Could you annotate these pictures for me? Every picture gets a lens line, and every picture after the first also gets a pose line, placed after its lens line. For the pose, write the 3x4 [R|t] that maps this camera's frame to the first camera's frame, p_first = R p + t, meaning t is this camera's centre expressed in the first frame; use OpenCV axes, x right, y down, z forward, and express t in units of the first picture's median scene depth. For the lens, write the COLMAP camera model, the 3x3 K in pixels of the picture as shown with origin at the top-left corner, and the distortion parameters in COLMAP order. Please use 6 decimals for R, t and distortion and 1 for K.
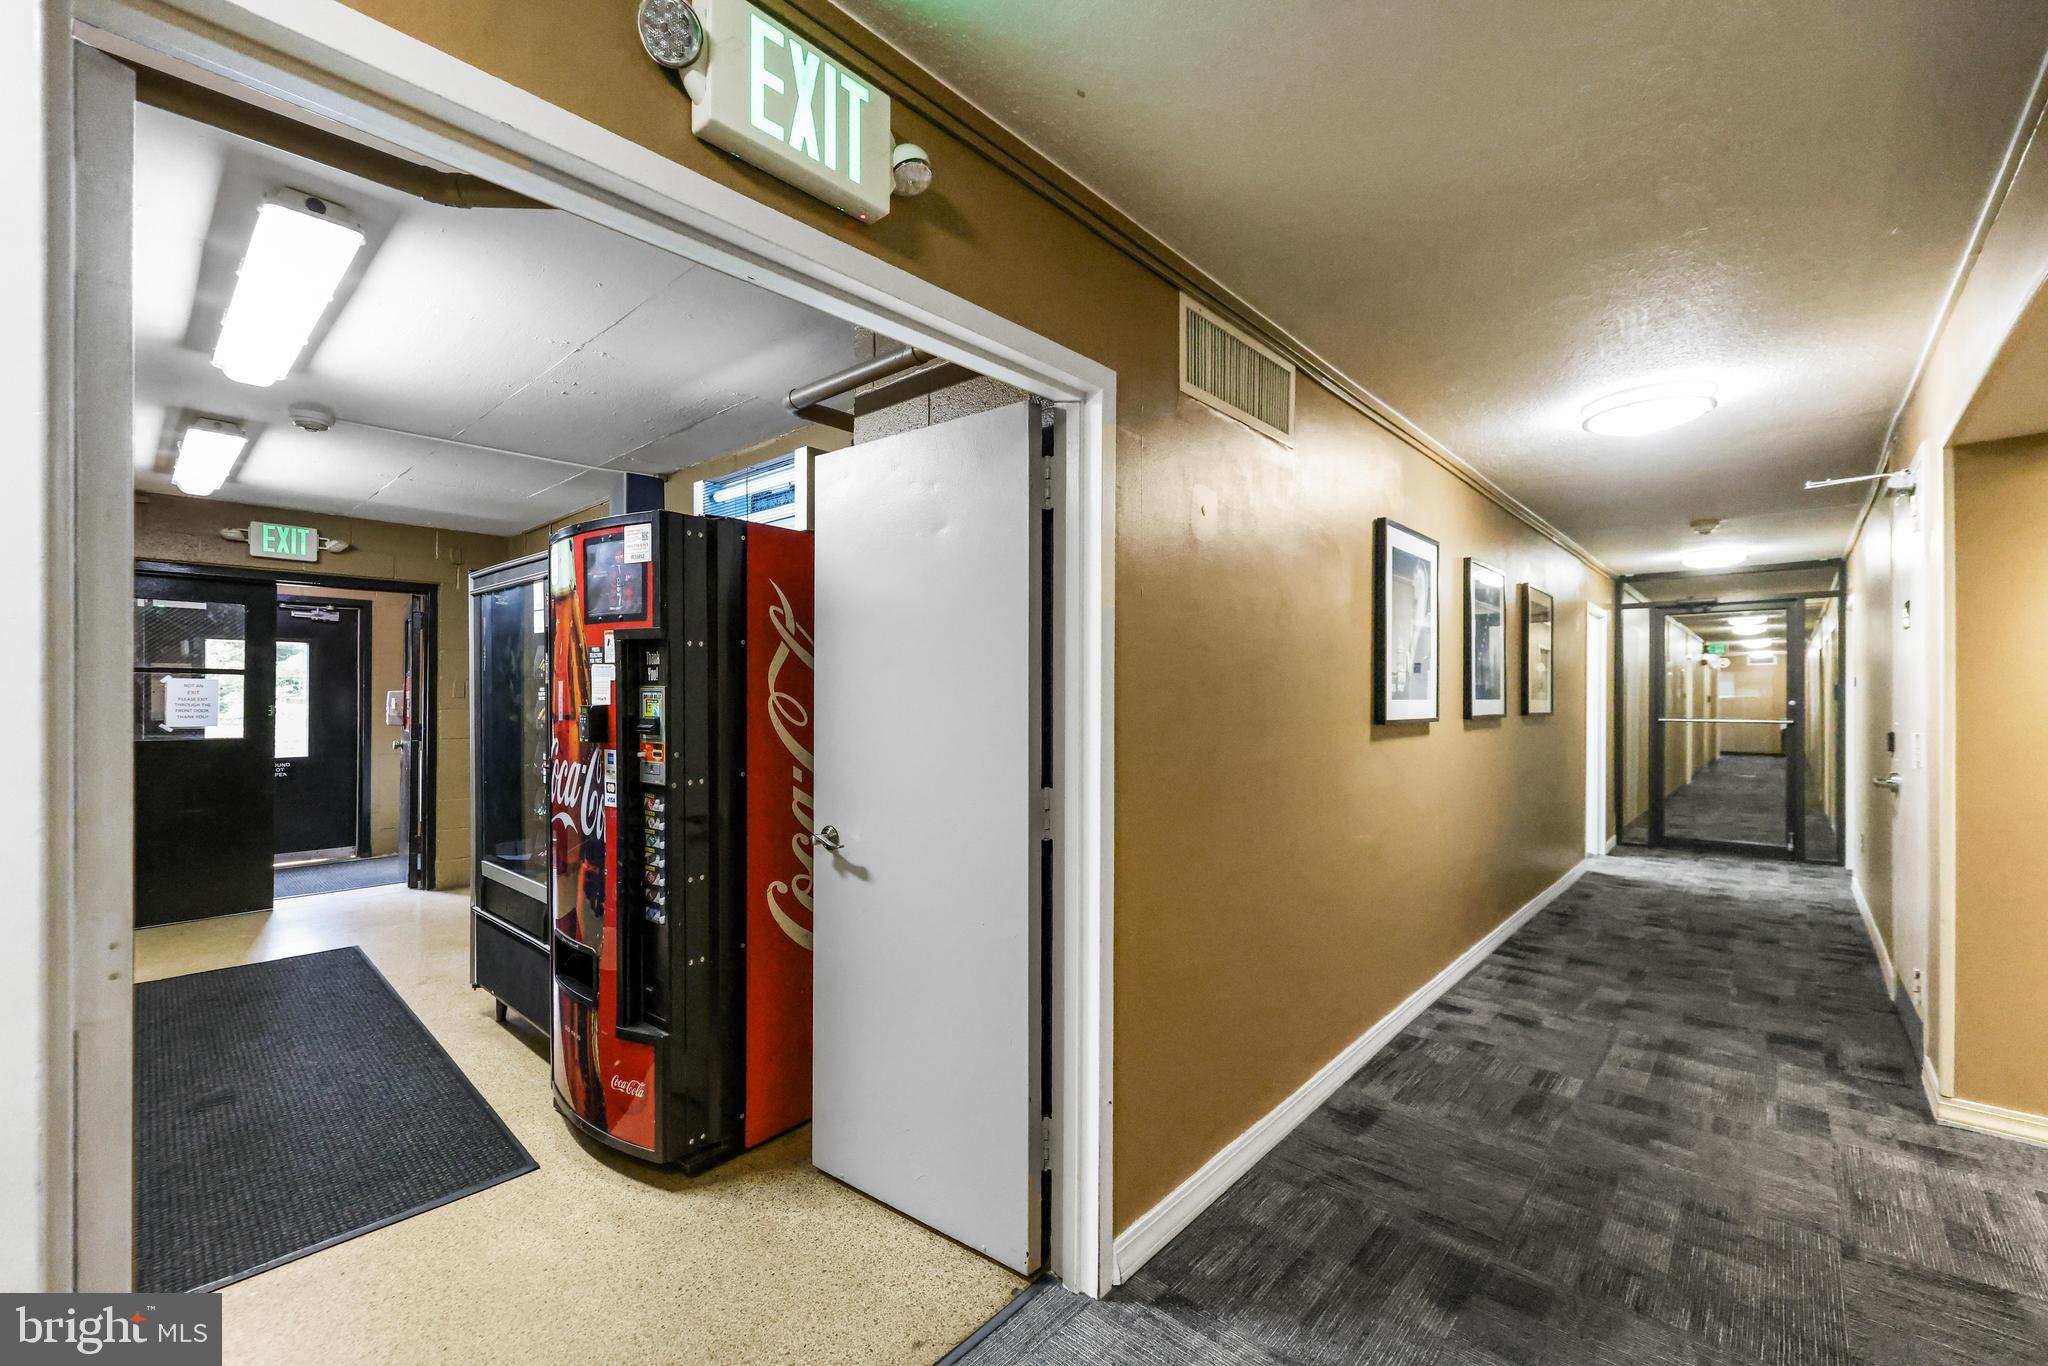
lens RADIAL K [[837.4, 0, 1017.4], [0, 837.4, 697.3], [0, 0, 1]] dist [0.000222, -0.000309]
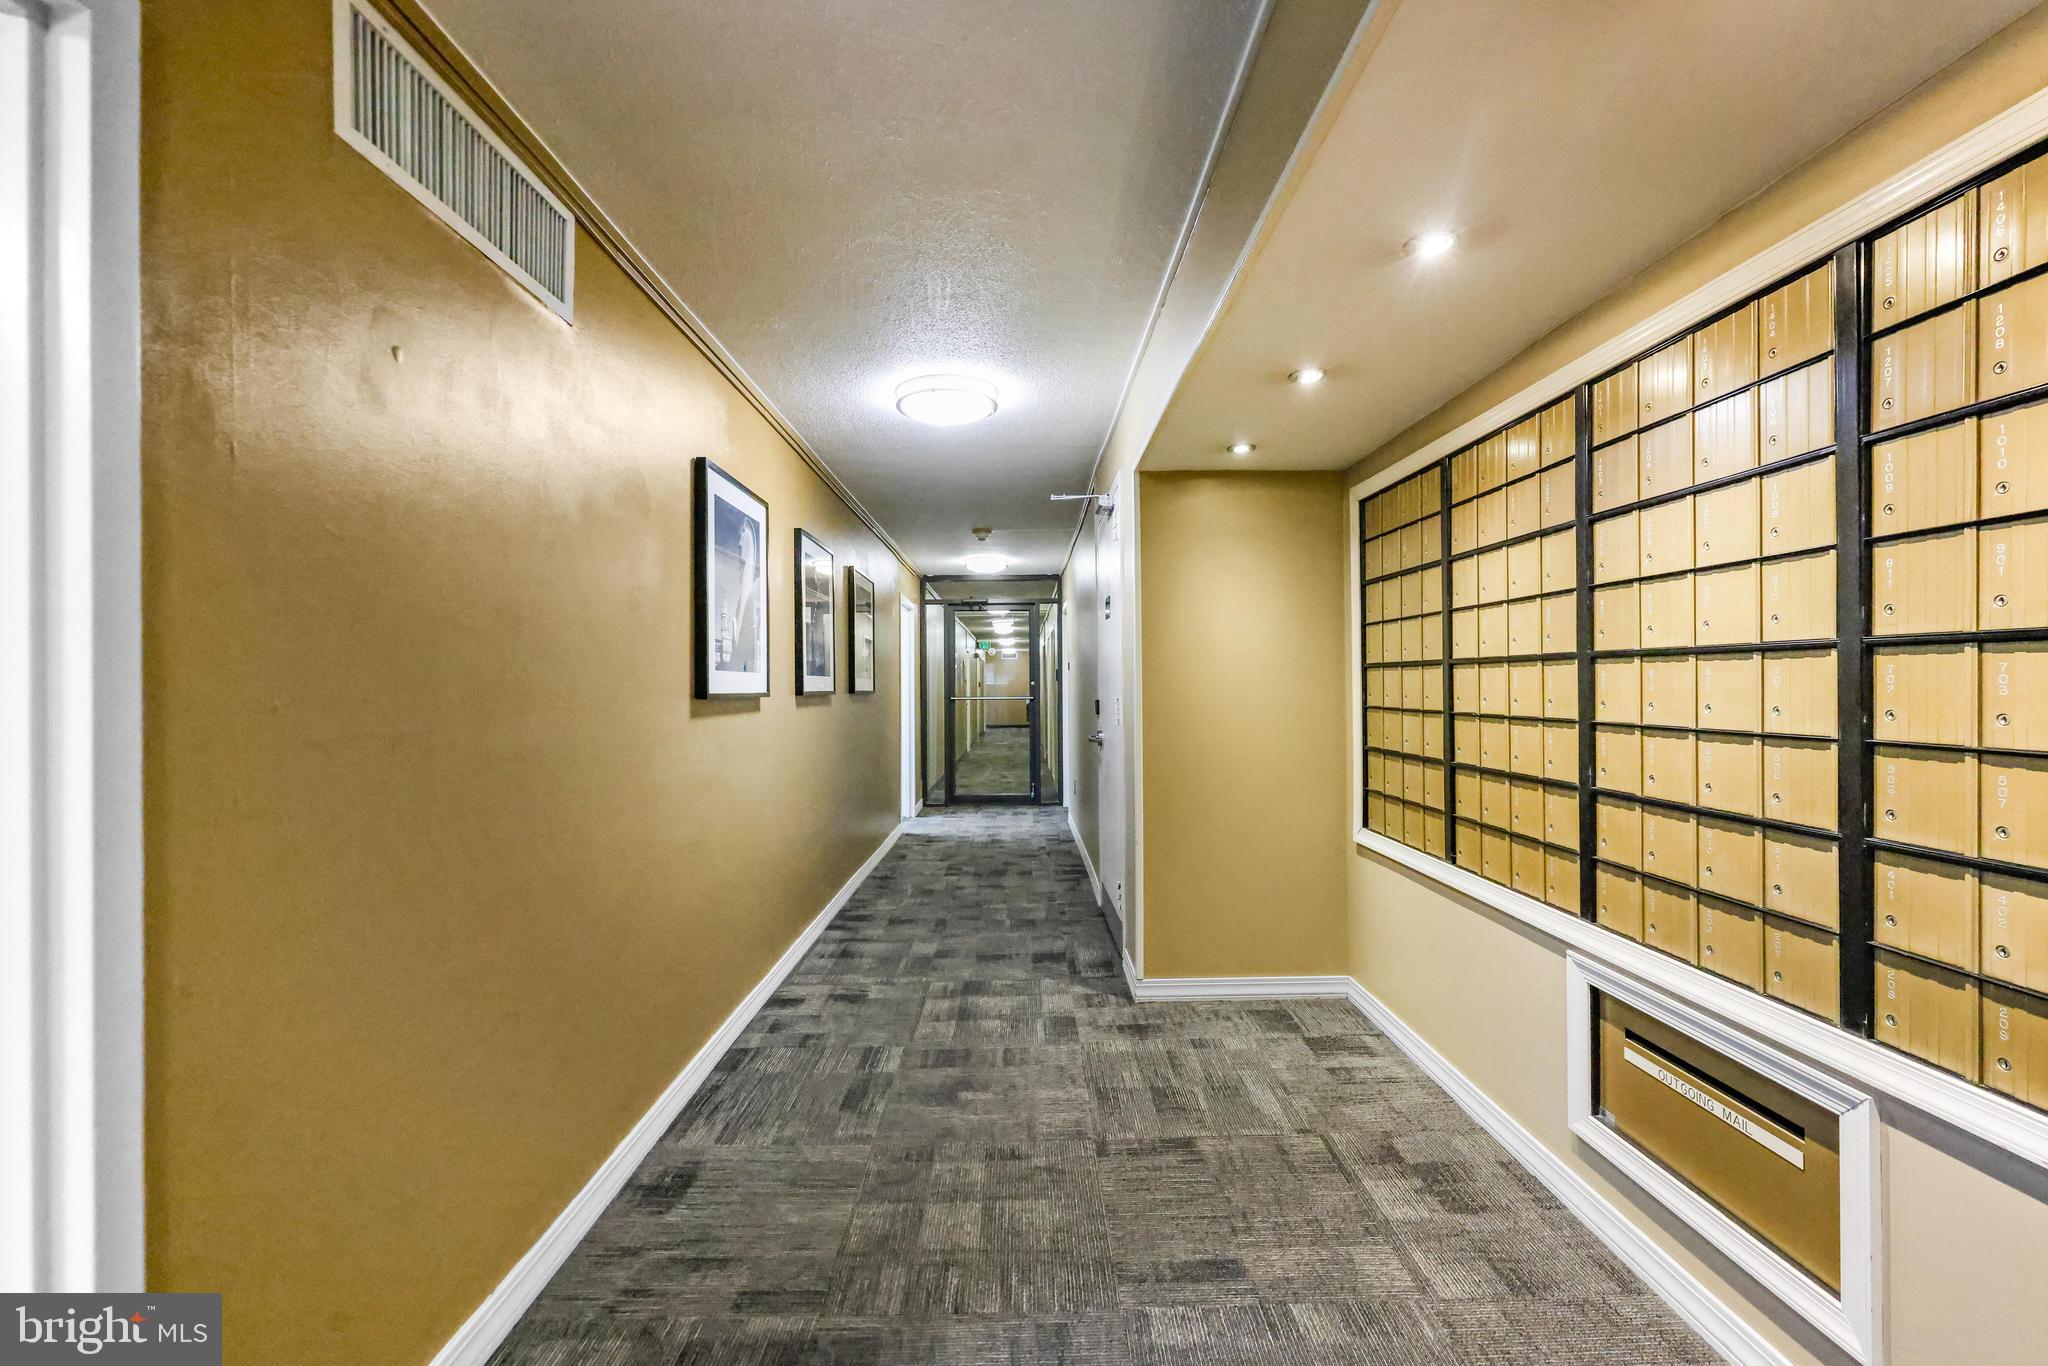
lens RADIAL K [[837.4, 0, 1019.7], [0, 837.4, 684.8], [0, 0, 1]] dist [0.000222, -0.000309]
pose [[0.738596, -0.006933, 0.674112, 0.093386], [0.008383, 0.999964, 0.001099, 0.019165], [-0.674096, 0.004840, 0.738628, 0.144280]]
